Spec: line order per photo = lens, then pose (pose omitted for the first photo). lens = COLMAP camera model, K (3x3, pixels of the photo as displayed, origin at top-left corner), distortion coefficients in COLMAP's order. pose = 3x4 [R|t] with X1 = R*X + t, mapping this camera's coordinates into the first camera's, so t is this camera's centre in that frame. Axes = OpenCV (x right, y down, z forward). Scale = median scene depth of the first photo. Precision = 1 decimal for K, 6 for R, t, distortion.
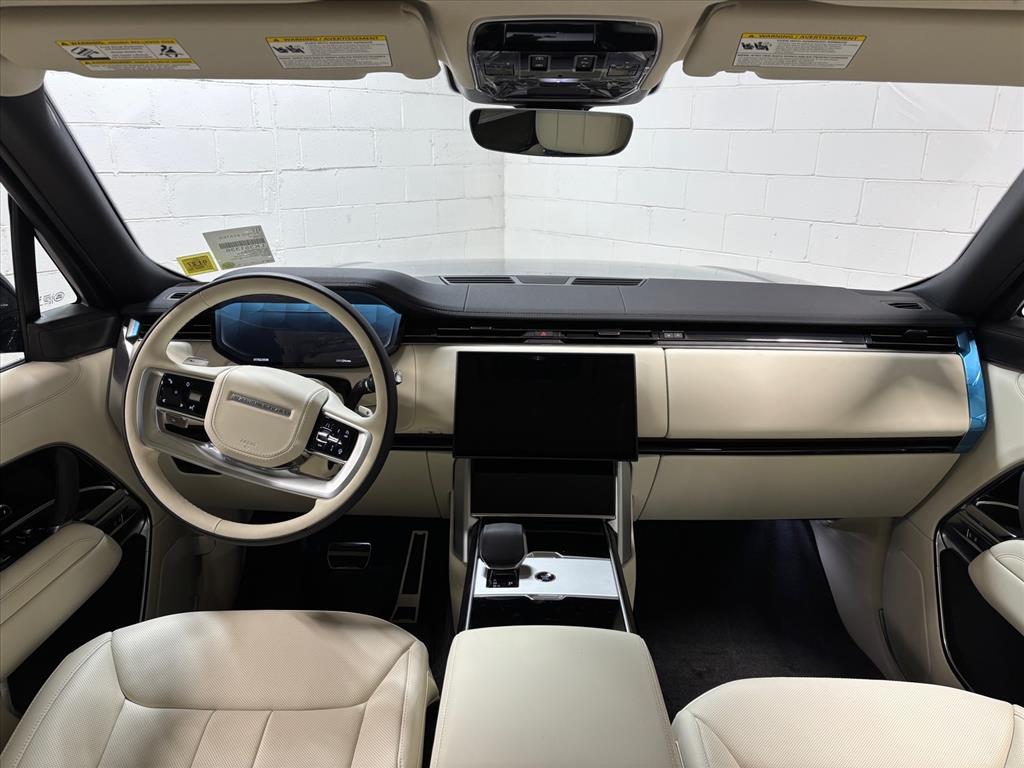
lens RADIAL K [[762.1, 0, 511.5], [0, 762.1, 384.0], [0, 0, 1]] dist [0.056542, -0.056759]
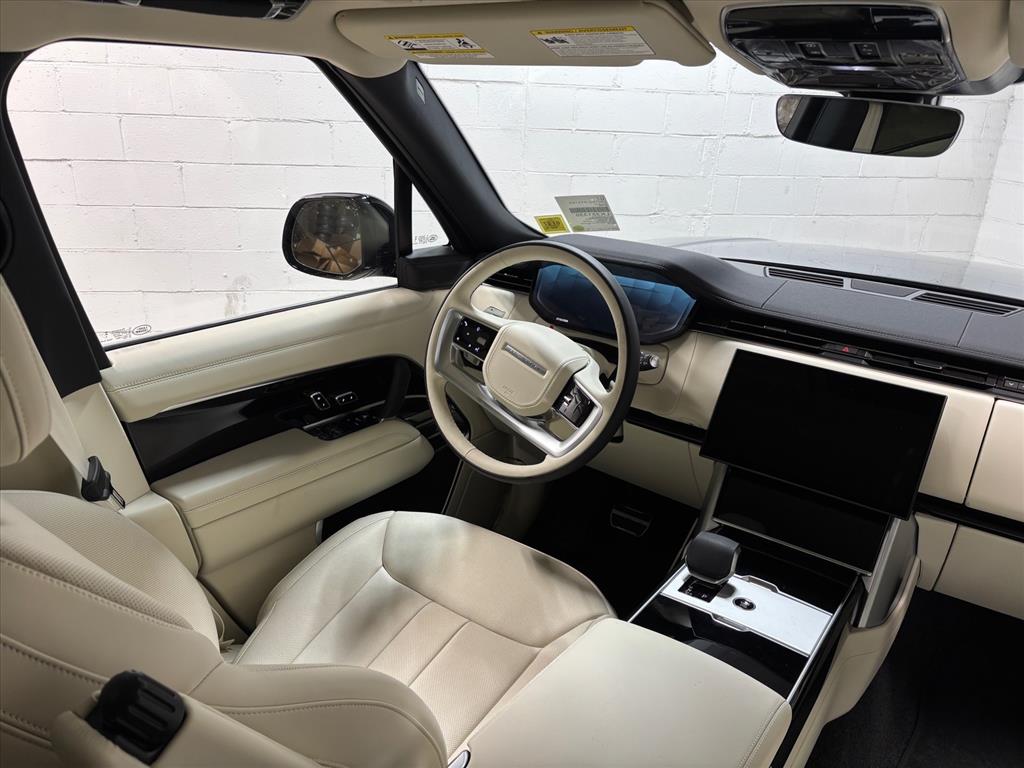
lens RADIAL K [[762.1, 0, 511.5], [0, 762.1, 384.0], [0, 0, 1]] dist [0.056542, -0.056759]
pose [[0.822418, 0.230665, -0.520021, 0.211827], [-0.205123, 0.972856, 0.107124, -0.046449], [0.530615, 0.018567, 0.847409, 0.046004]]
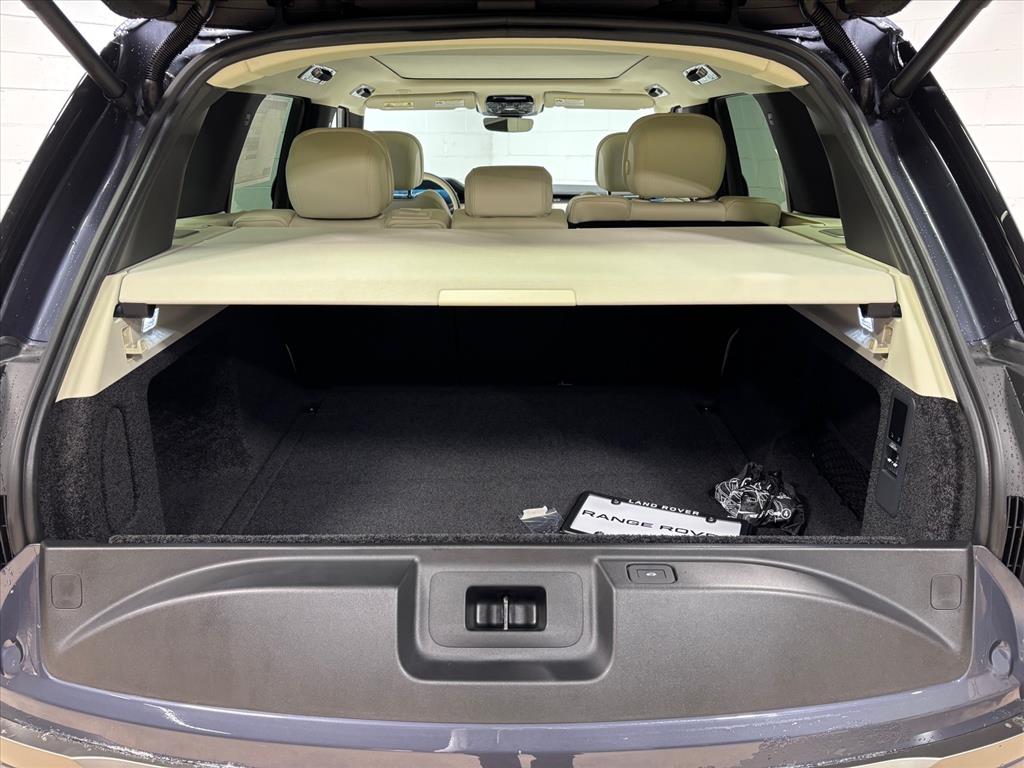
lens RADIAL K [[762.1, 0, 511.5], [0, 762.1, 384.0], [0, 0, 1]] dist [0.056542, -0.056759]
pose [[0.999806, -0.015412, 0.012232, 0.005384], [0.015541, 0.999824, -0.010552, 0.668215], [-0.012067, 0.010740, 0.999870, -1.854770]]
